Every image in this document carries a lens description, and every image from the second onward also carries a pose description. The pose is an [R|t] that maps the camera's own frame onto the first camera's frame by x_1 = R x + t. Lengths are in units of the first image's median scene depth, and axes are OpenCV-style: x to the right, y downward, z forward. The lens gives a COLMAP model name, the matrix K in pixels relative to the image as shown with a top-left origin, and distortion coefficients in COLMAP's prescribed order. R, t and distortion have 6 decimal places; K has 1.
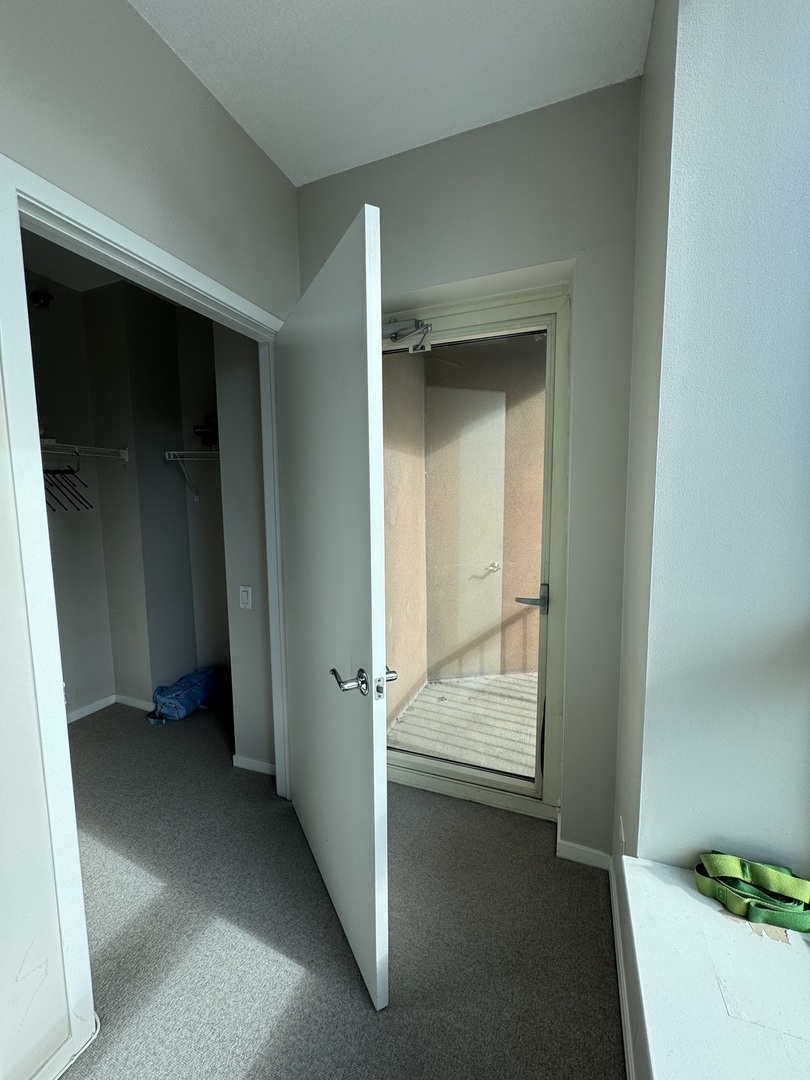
lens RADIAL K [[433.1, 0, 405.9], [0, 433.1, 538.9], [0, 0, 1]] dist [-0.000620, 0.000069]
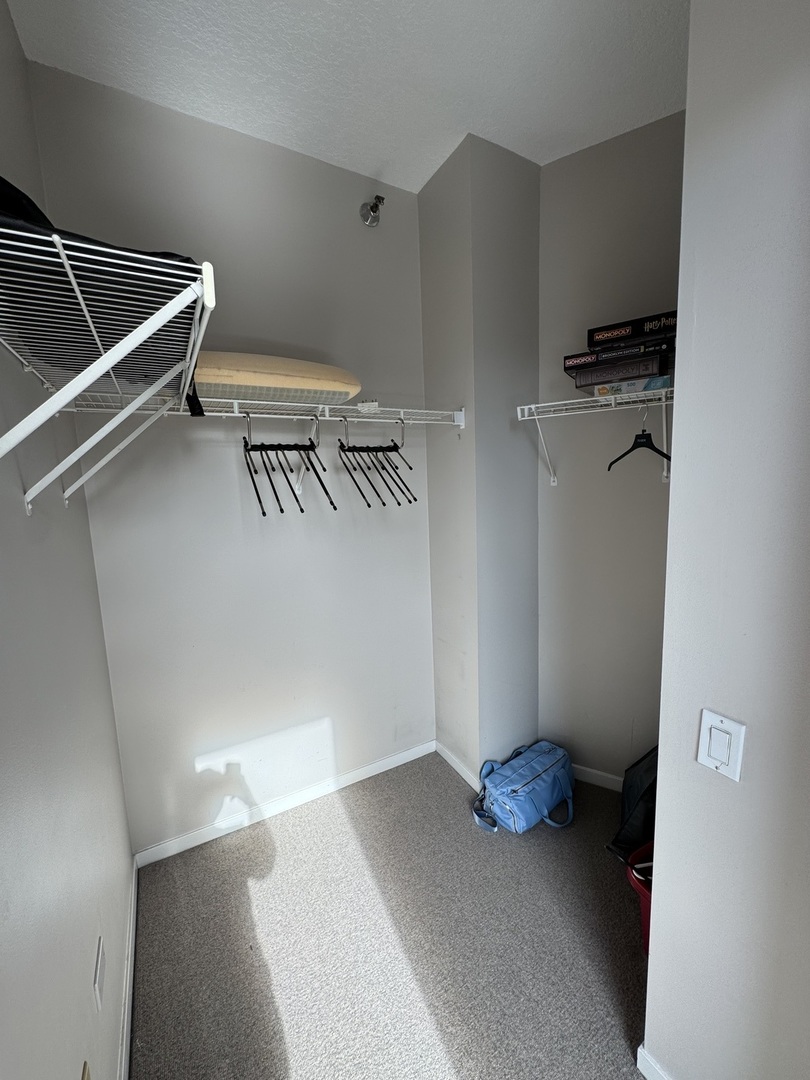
lens RADIAL K [[433.1, 0, 405.0], [0, 433.1, 540.9], [0, 0, 1]] dist [-0.000620, 0.000069]
pose [[0.777861, 0.068988, -0.624638, -0.283545], [-0.033437, 0.997092, 0.068484, -0.048876], [0.627546, -0.032385, 0.777906, 0.418149]]
